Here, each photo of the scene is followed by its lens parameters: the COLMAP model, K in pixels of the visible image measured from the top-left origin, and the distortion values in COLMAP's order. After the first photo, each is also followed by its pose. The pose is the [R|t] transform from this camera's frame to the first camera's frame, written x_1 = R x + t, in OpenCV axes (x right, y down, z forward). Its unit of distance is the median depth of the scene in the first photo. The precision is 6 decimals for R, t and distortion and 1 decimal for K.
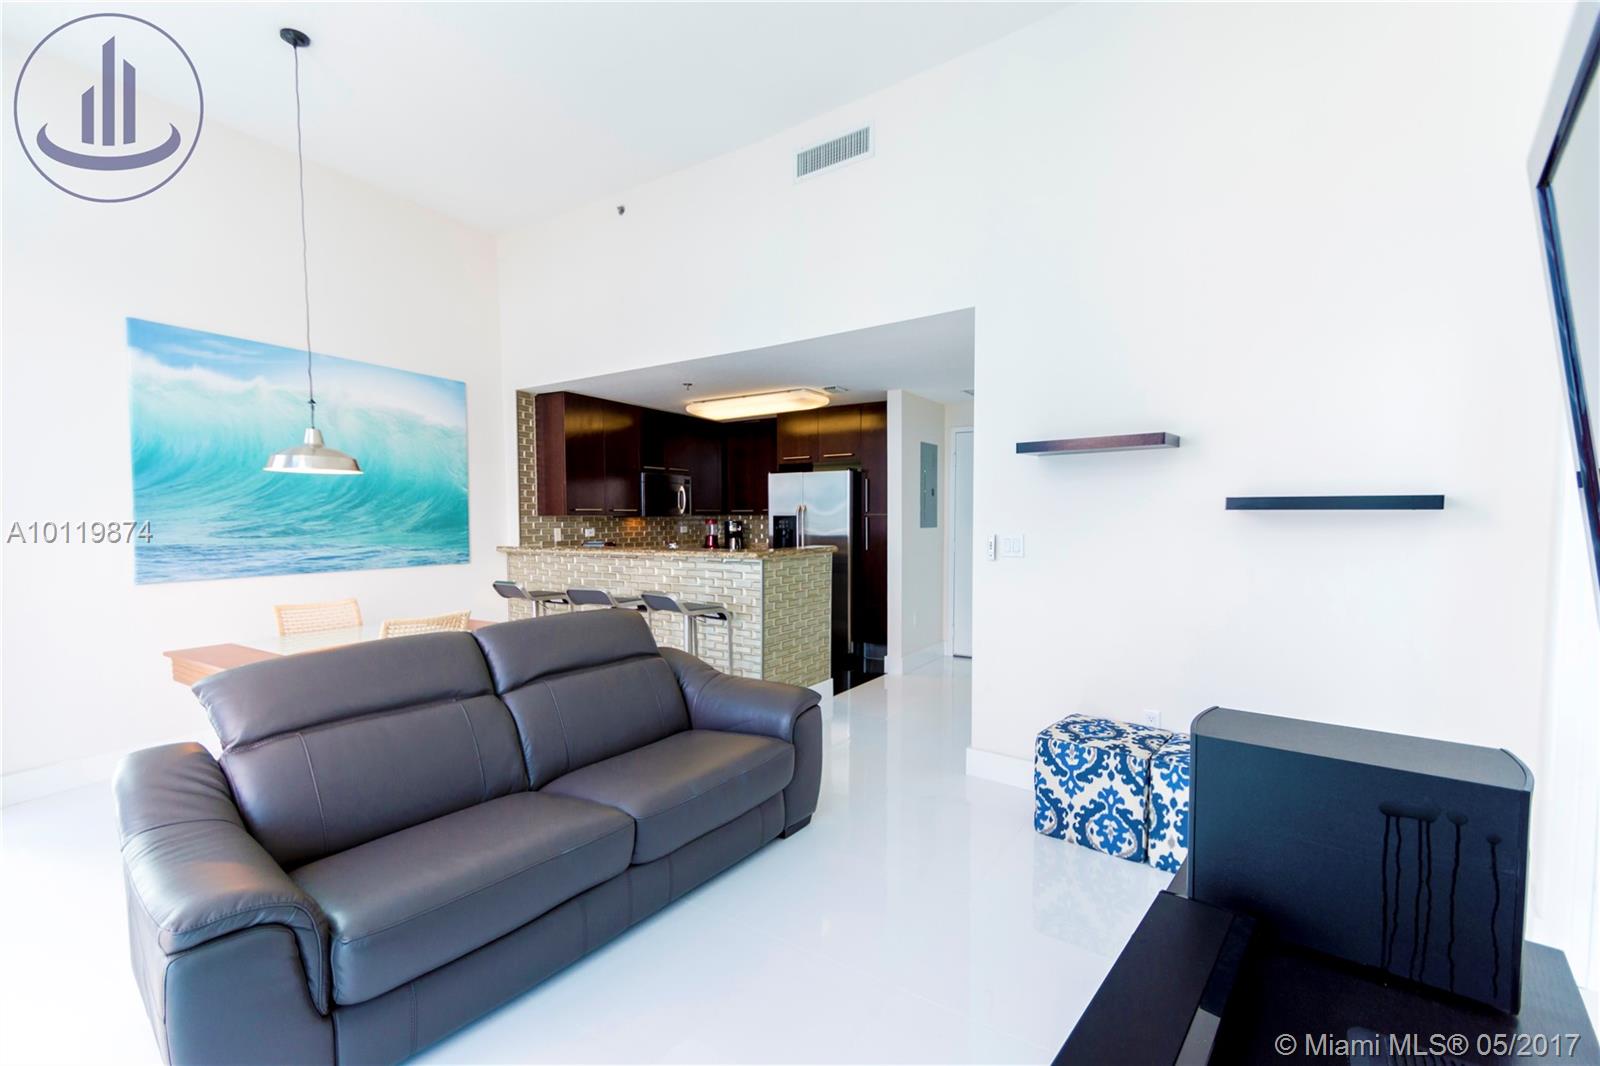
lens RADIAL K [[705.1, 0, 788.8], [0, 705.1, 551.7], [0, 0, 1]] dist [0.013304, -0.005313]
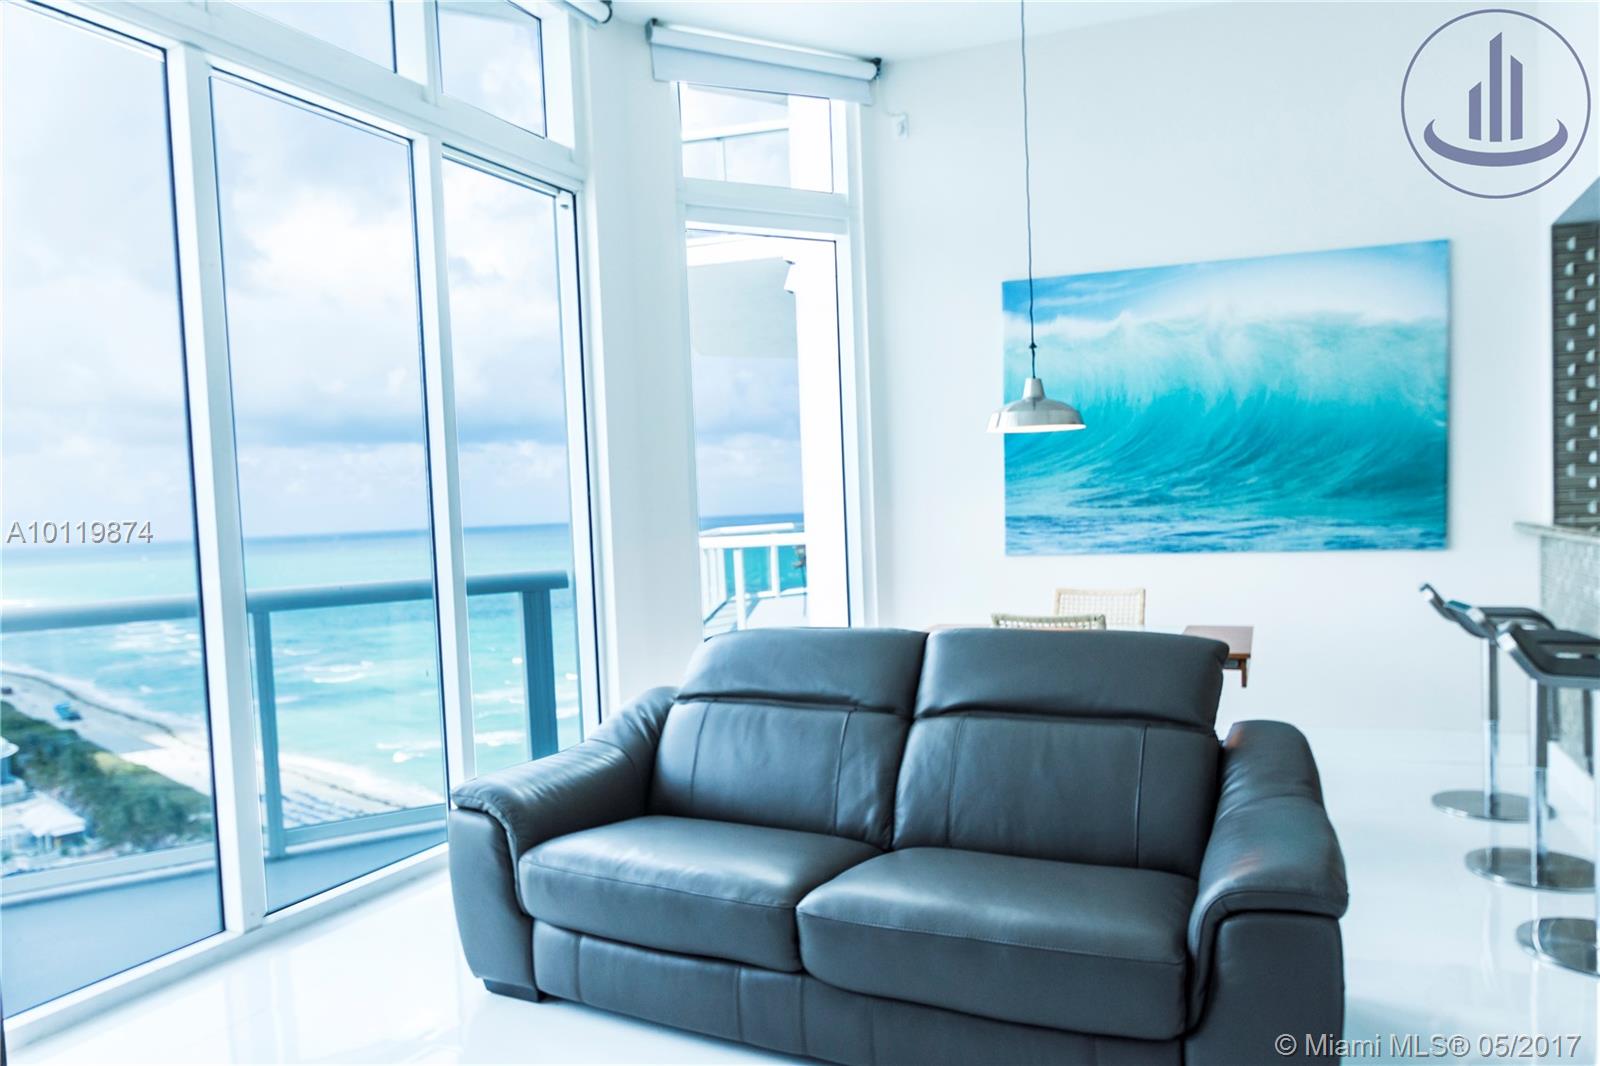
lens RADIAL K [[1093.9, 0, 827.3], [0, 1093.9, 560.3], [0, 0, 1]] dist [-0.001566, 0.002598]
pose [[0.170080, 0.050736, -0.984123, 0.400991], [-0.013399, 0.998700, 0.049172, -0.014066], [0.985339, 0.004823, 0.170538, 0.386492]]
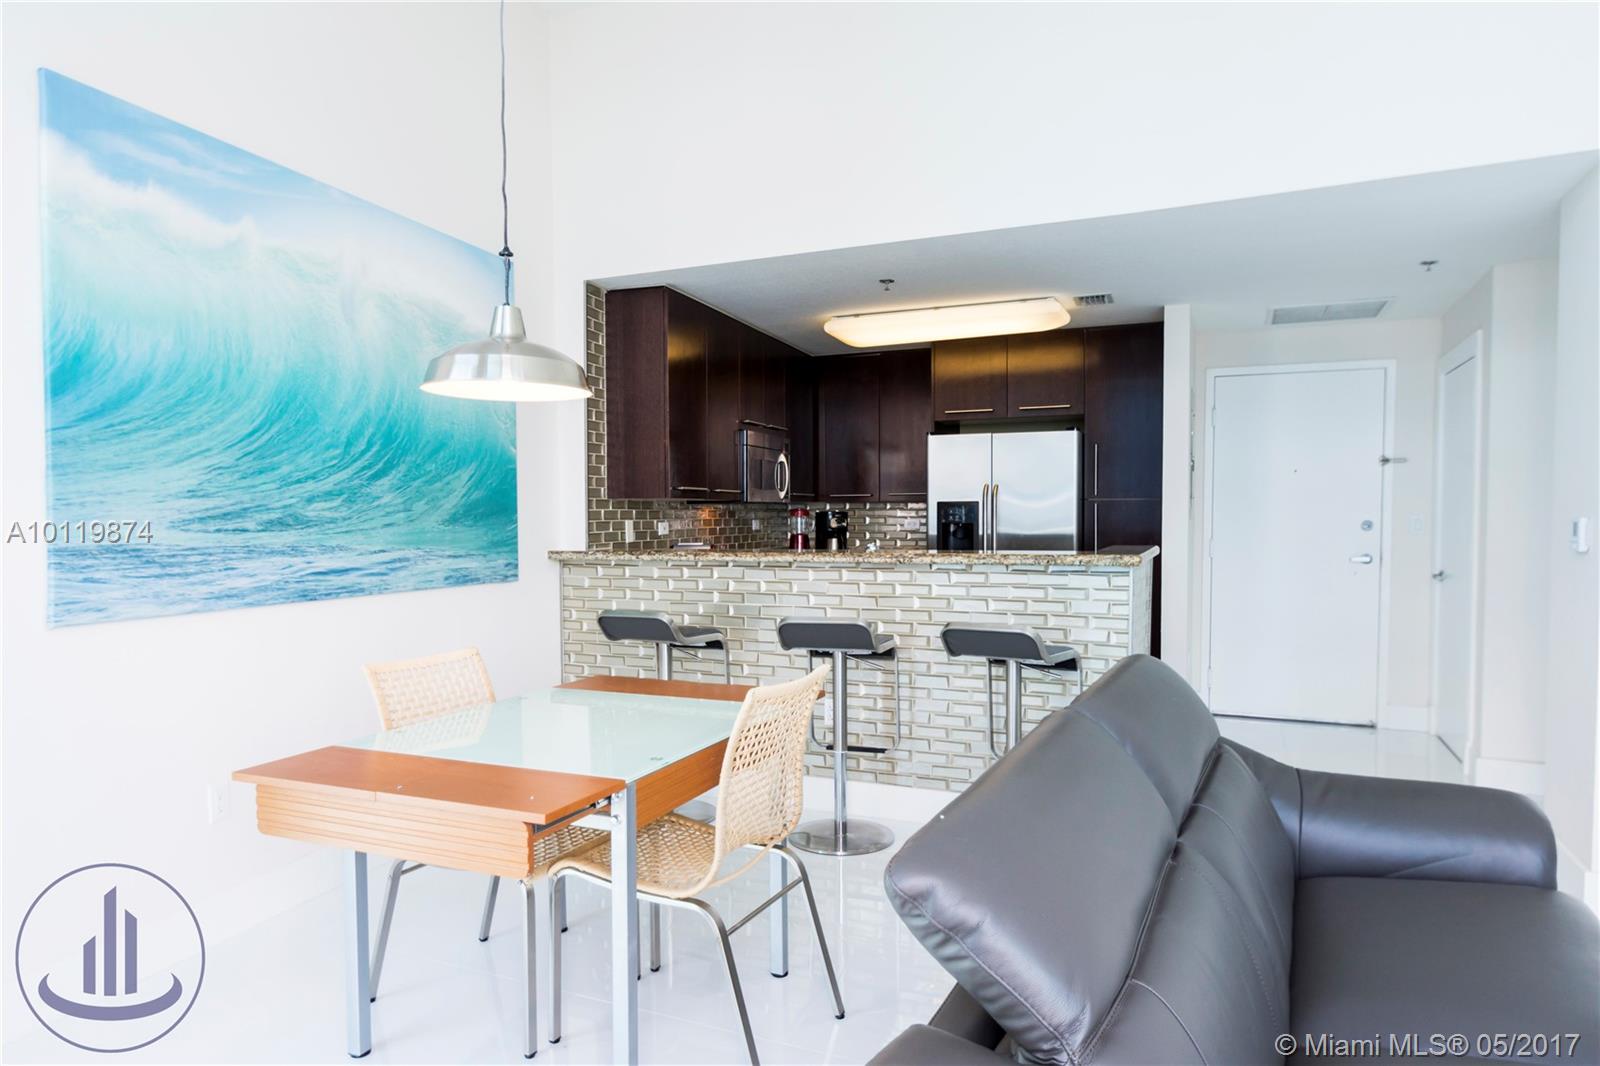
lens RADIAL K [[1001.3, 0, 806.6], [0, 1001.3, 548.5], [0, 0, 1]] dist [0.001129, 0.002827]
pose [[0.984325, -0.005746, 0.176269, -0.415017], [0.008631, 0.999841, -0.015604, 0.005928], [-0.176152, 0.016881, 0.984218, 0.191891]]
